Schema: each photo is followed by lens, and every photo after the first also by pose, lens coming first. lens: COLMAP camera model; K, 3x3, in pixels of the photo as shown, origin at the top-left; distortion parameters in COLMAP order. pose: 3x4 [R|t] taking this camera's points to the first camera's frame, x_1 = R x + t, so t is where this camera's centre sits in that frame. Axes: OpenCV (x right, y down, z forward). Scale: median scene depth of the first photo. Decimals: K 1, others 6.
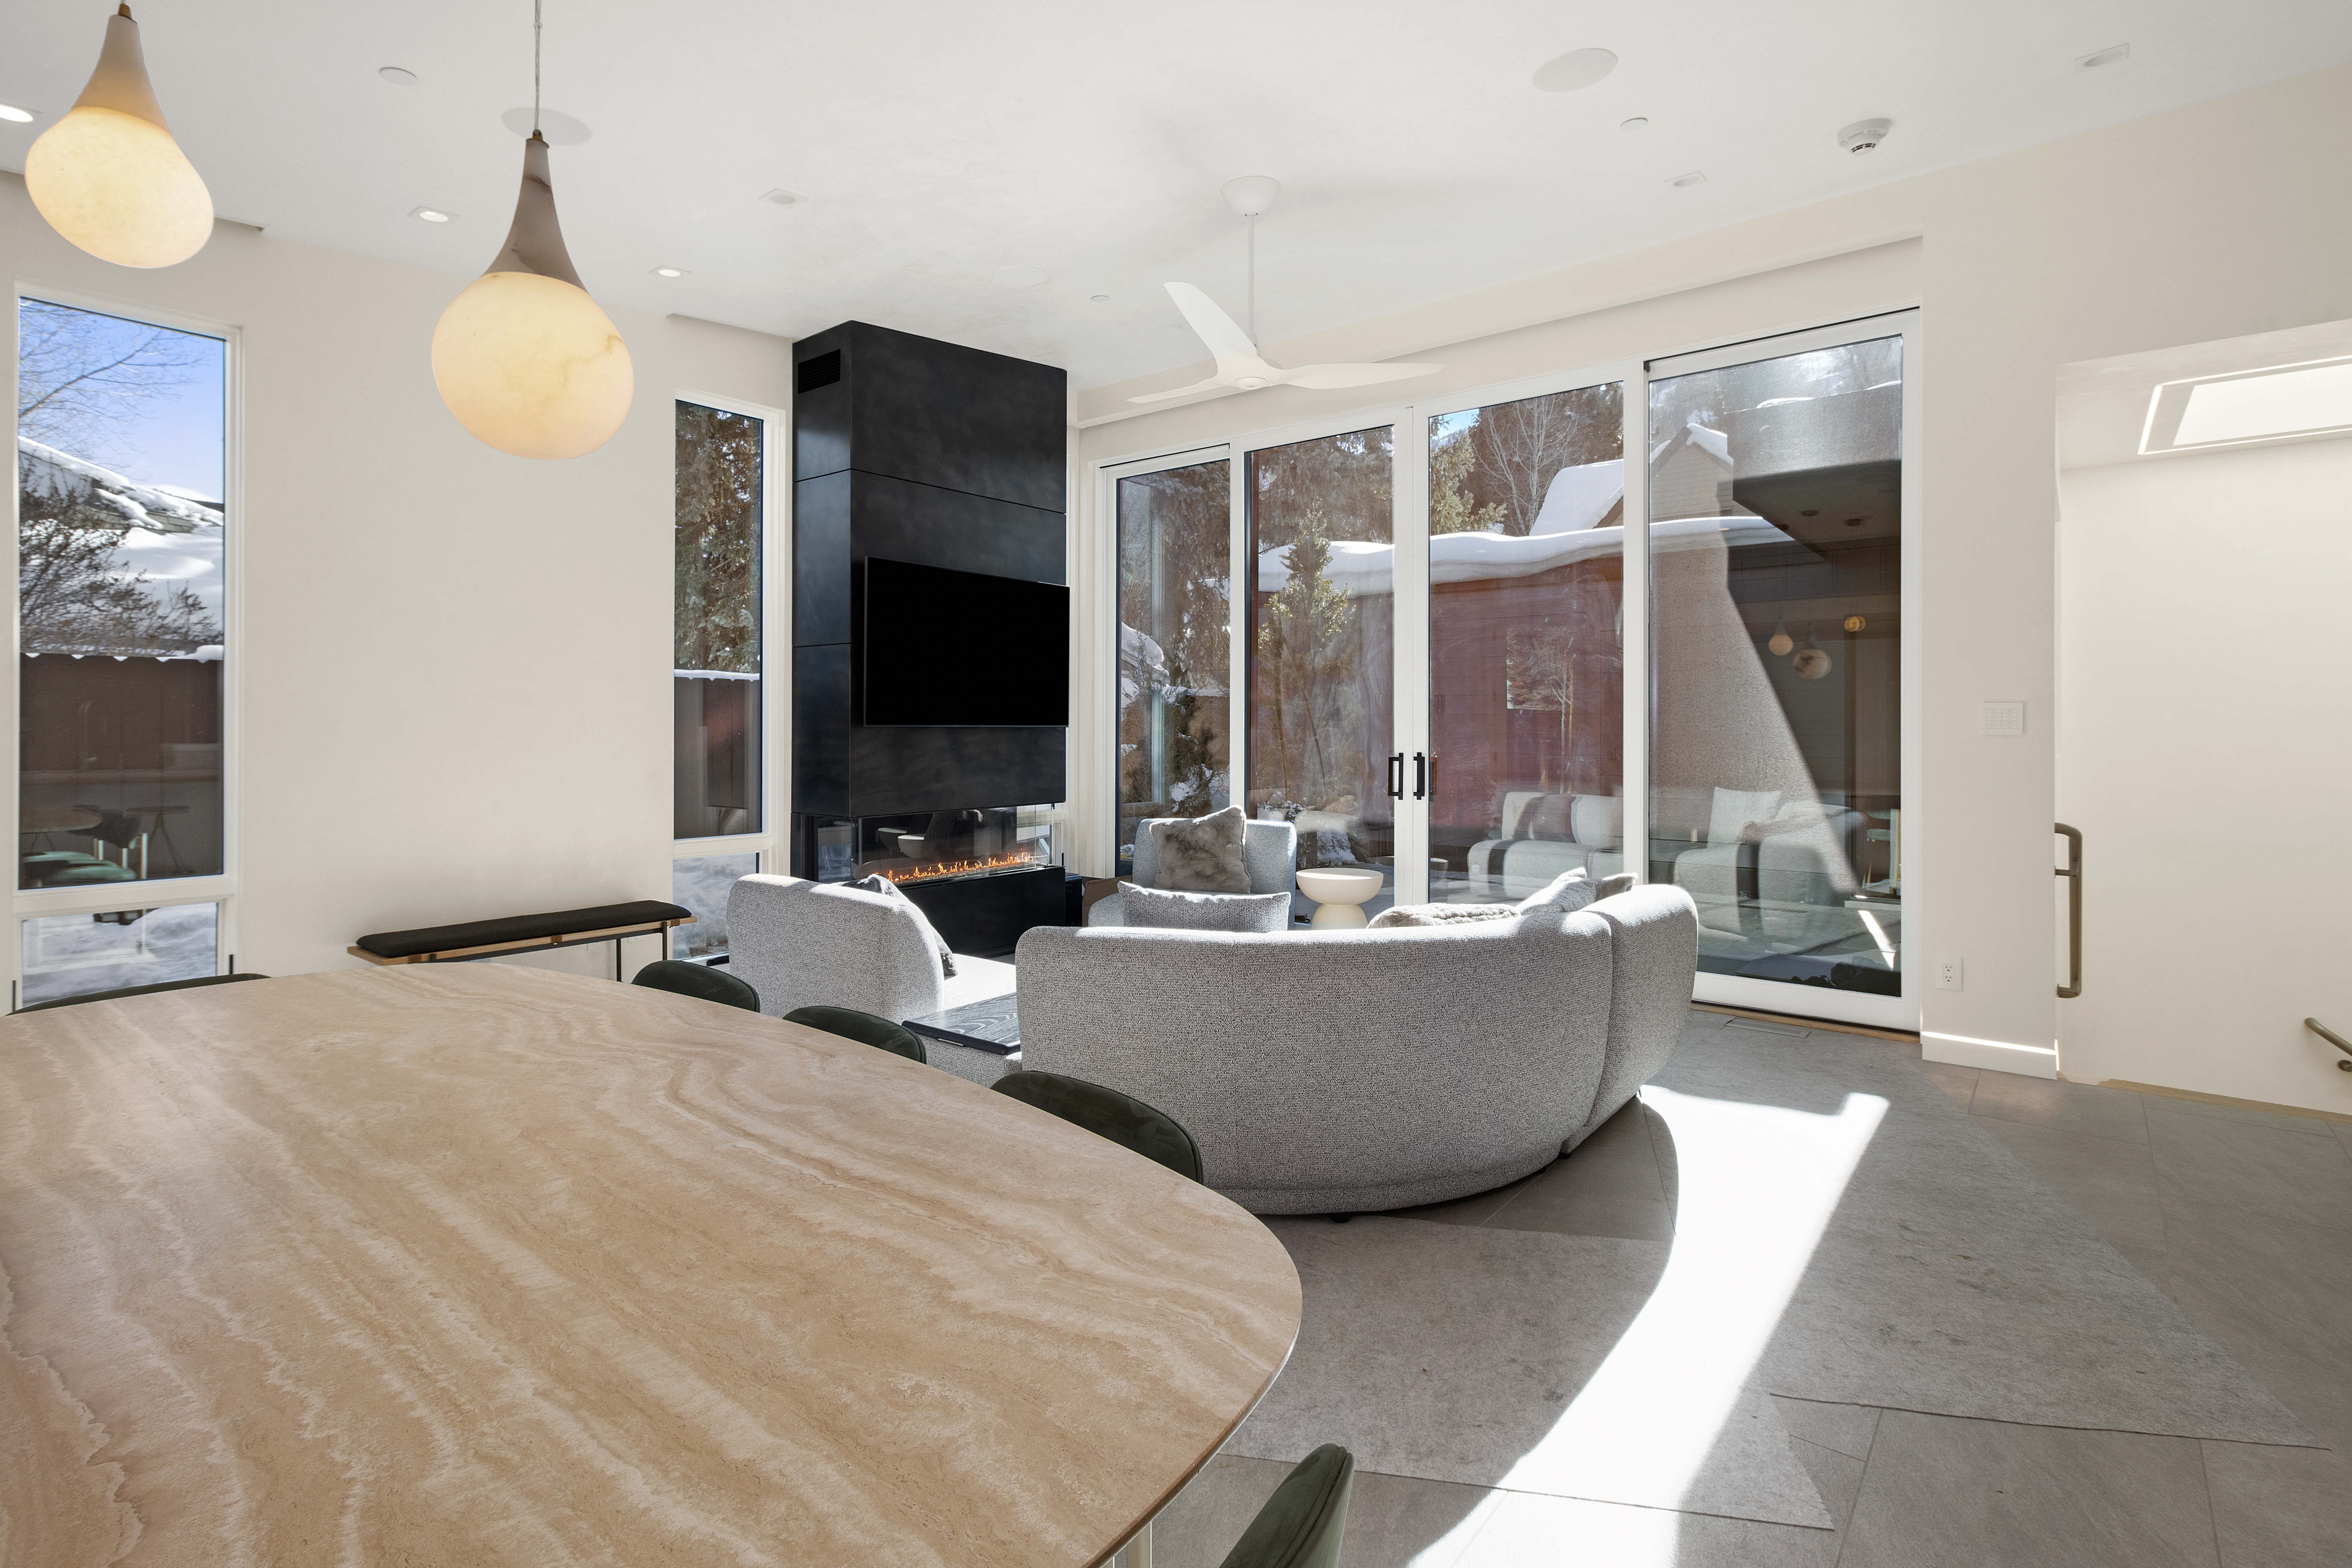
lens RADIAL K [[1112.8, 0, 1173.7], [0, 1112.8, 727.0], [0, 0, 1]] dist [-0.000233, 0.000112]
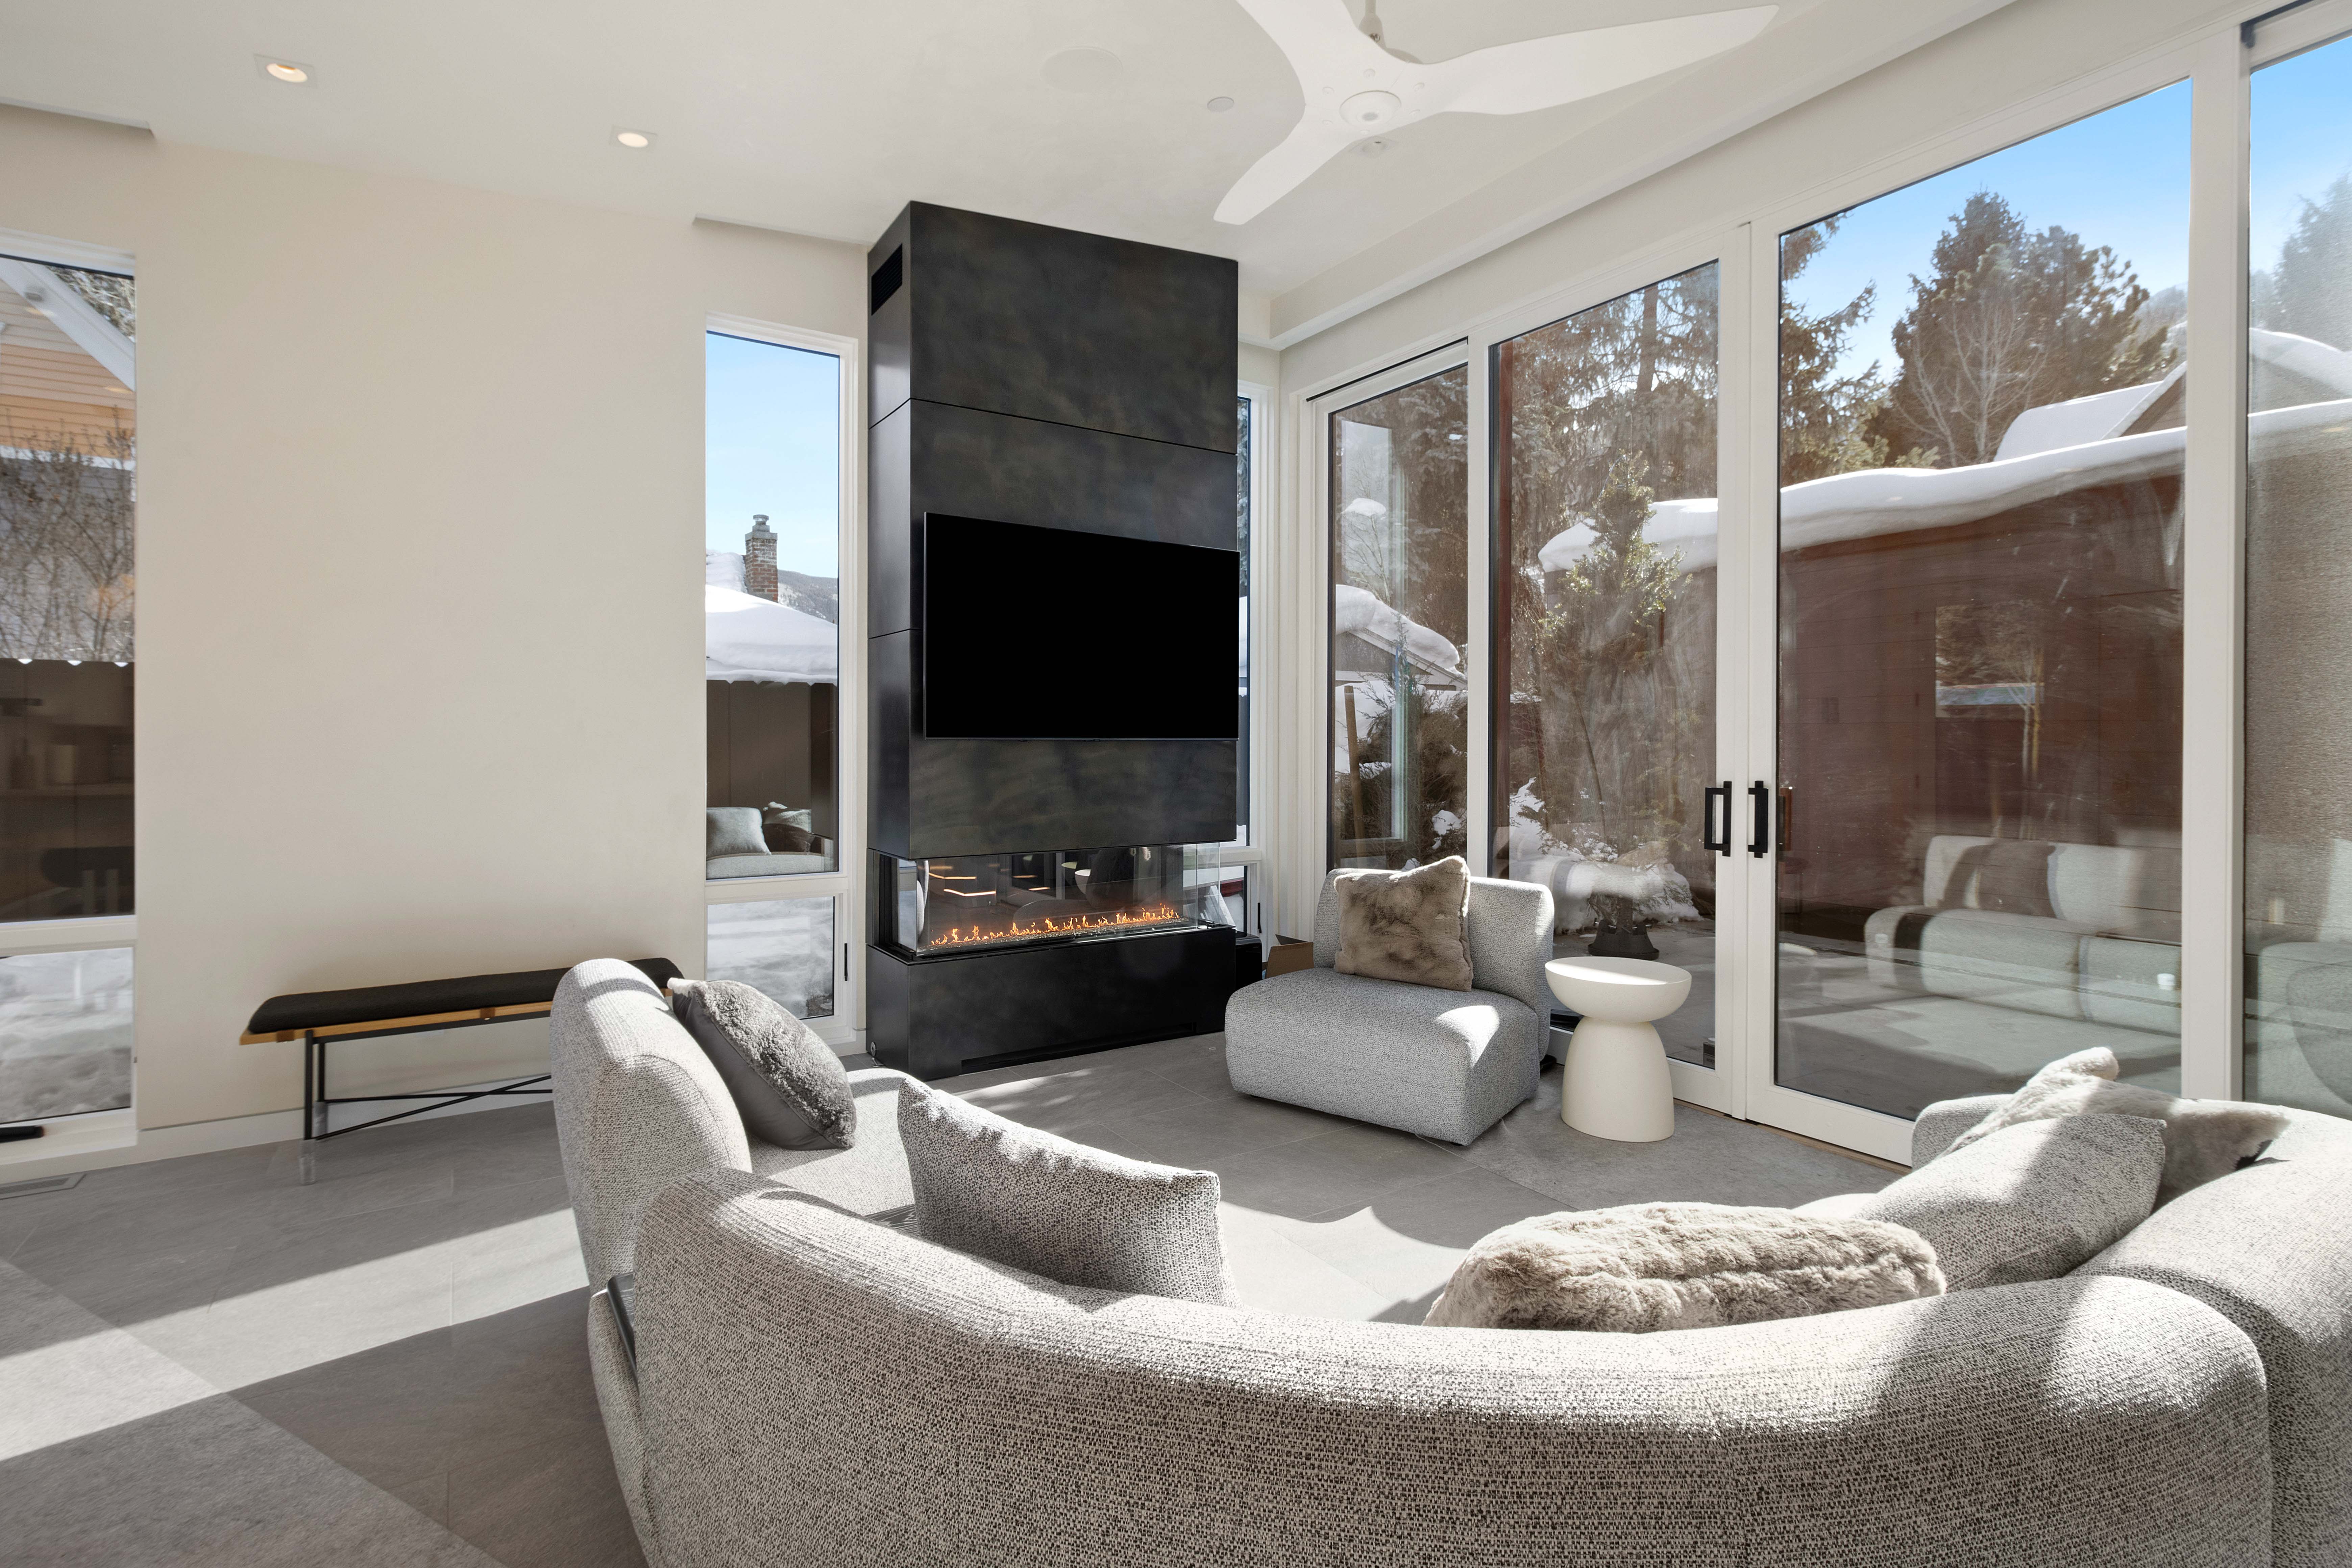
lens RADIAL K [[1094.7, 0, 1166.3], [0, 1094.7, 748.3], [0, 0, 1]] dist [0.004504, -0.000440]
pose [[0.947729, 0.003073, -0.319061, 0.101417], [-0.000826, 0.999974, 0.007176, 0.000151], [0.319075, -0.006537, 0.947707, 0.313189]]
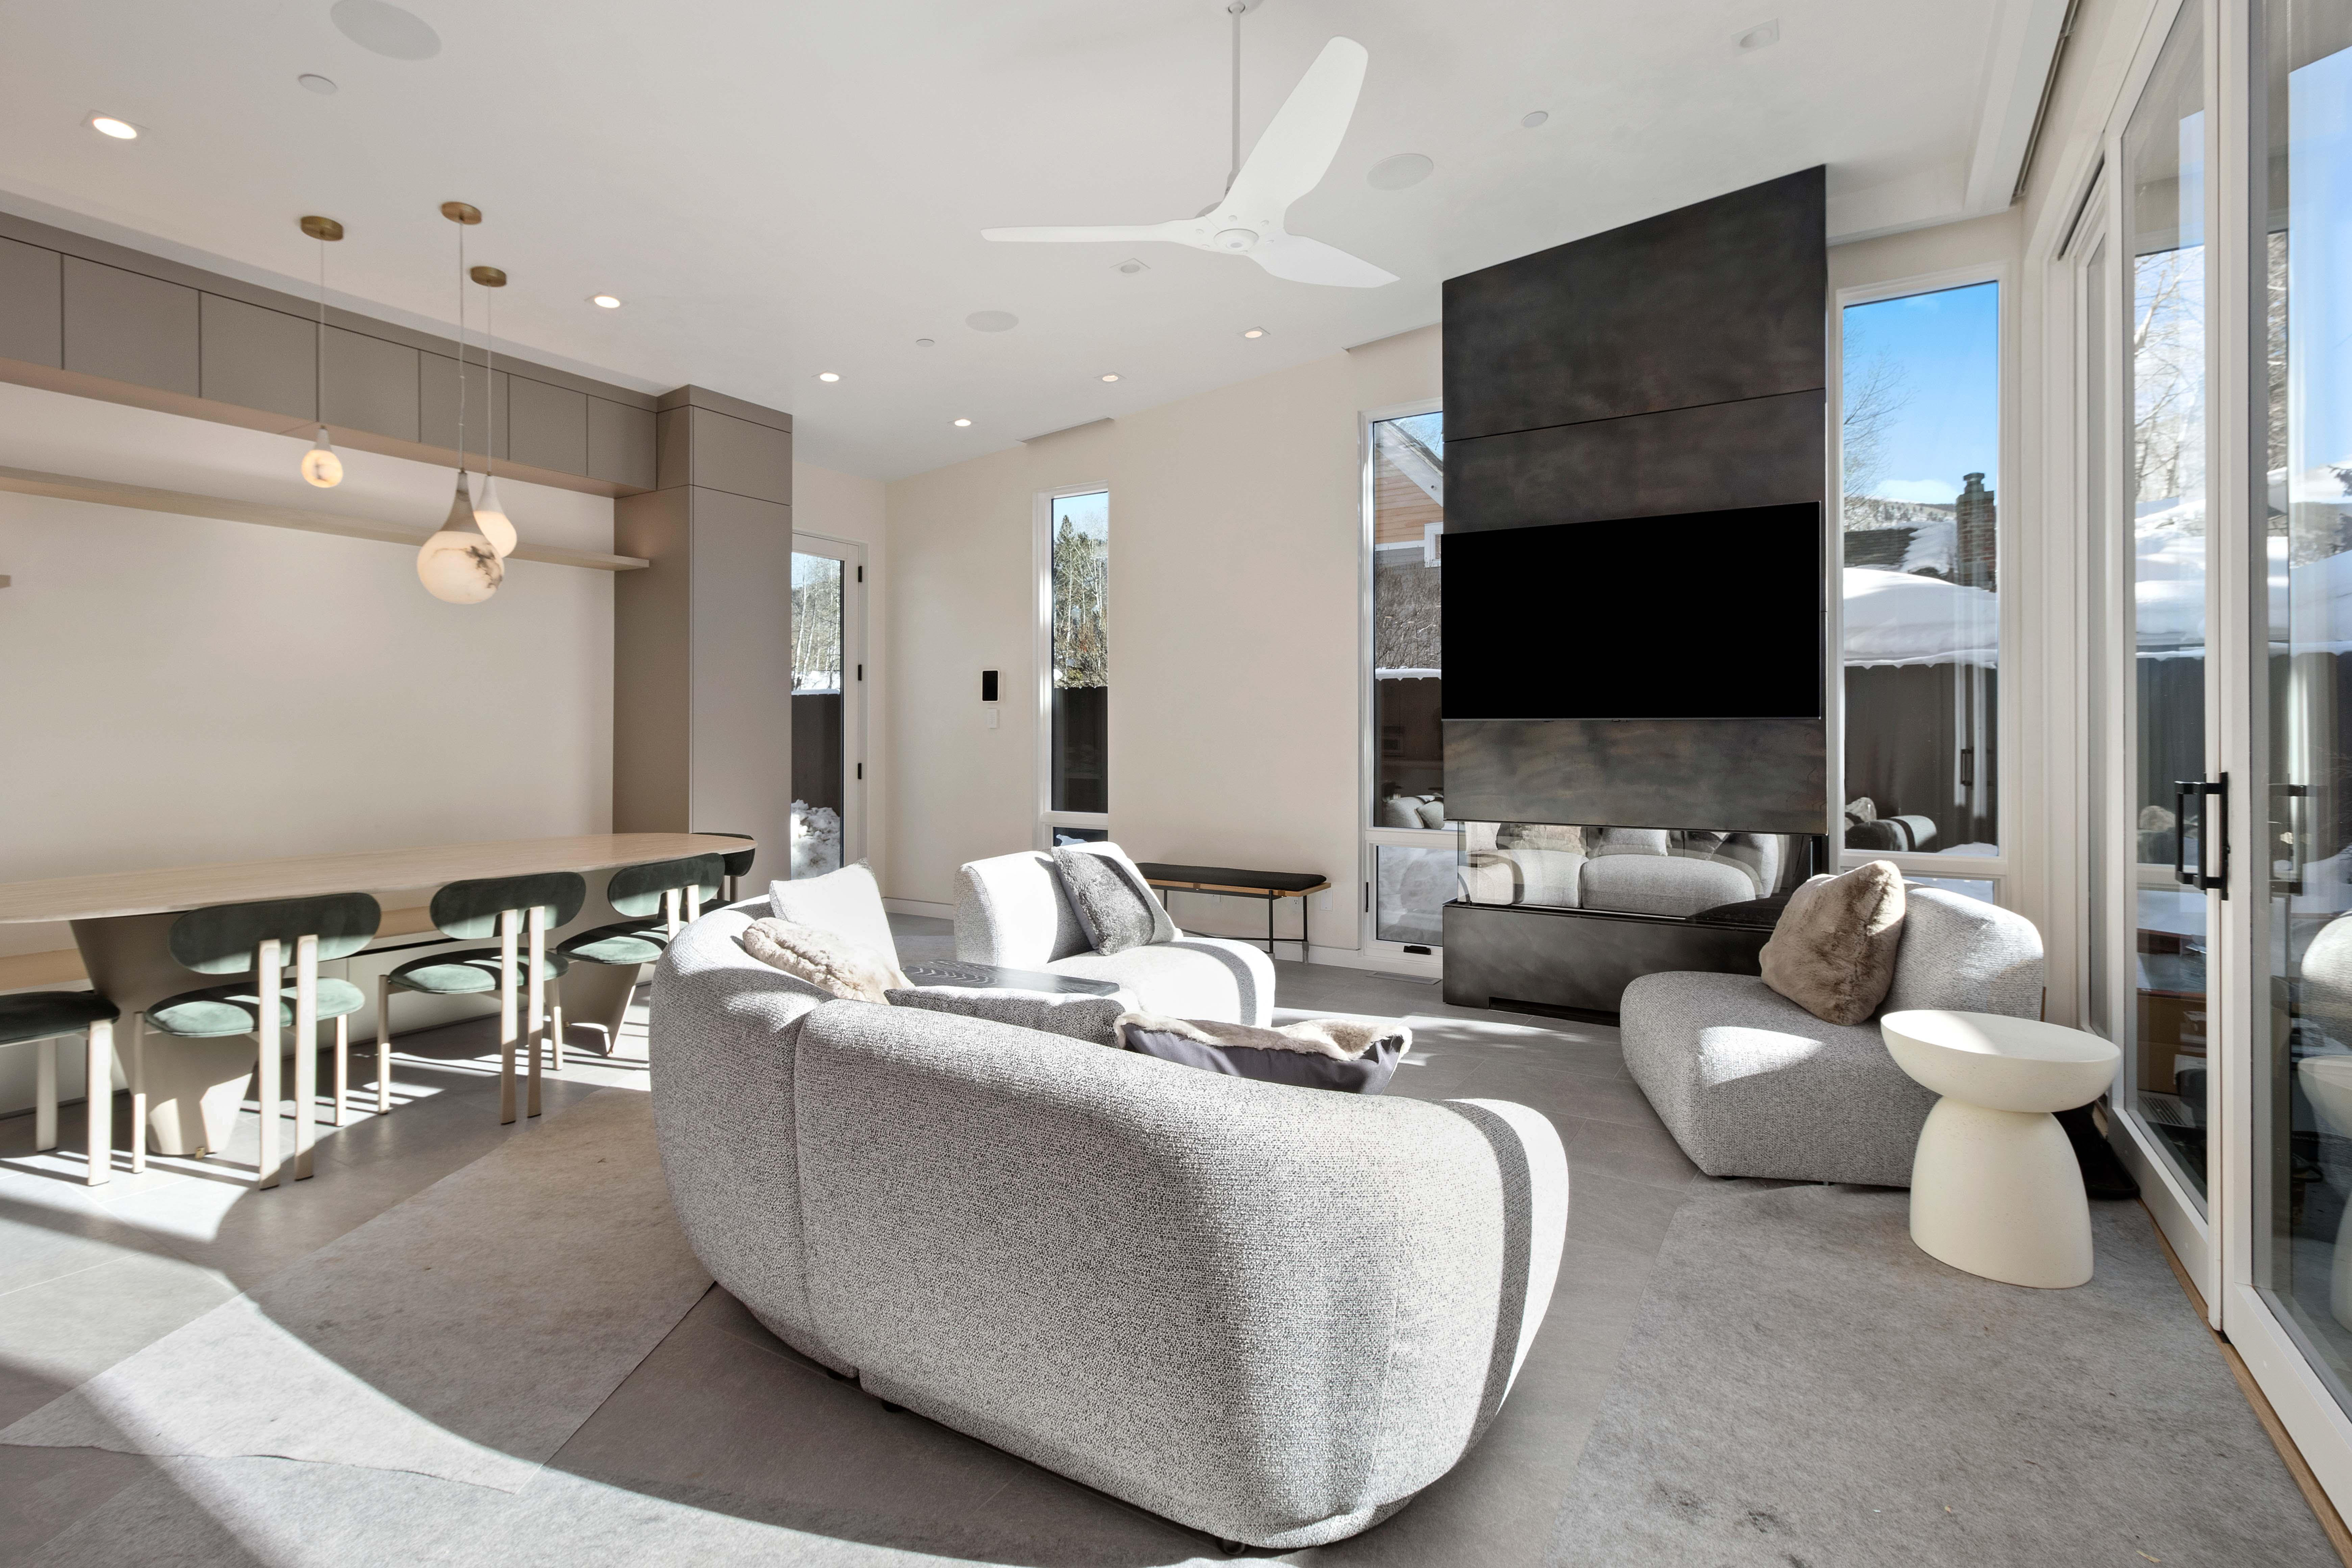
lens RADIAL K [[1112.8, 0, 1173.7], [0, 1112.8, 727.0], [0, 0, 1]] dist [-0.000233, 0.000112]
pose [[0.126154, -0.006400, -0.991990, 0.537668], [0.000298, 0.999979, -0.006413, 0.009522], [0.992011, 0.000513, 0.126154, 0.592812]]
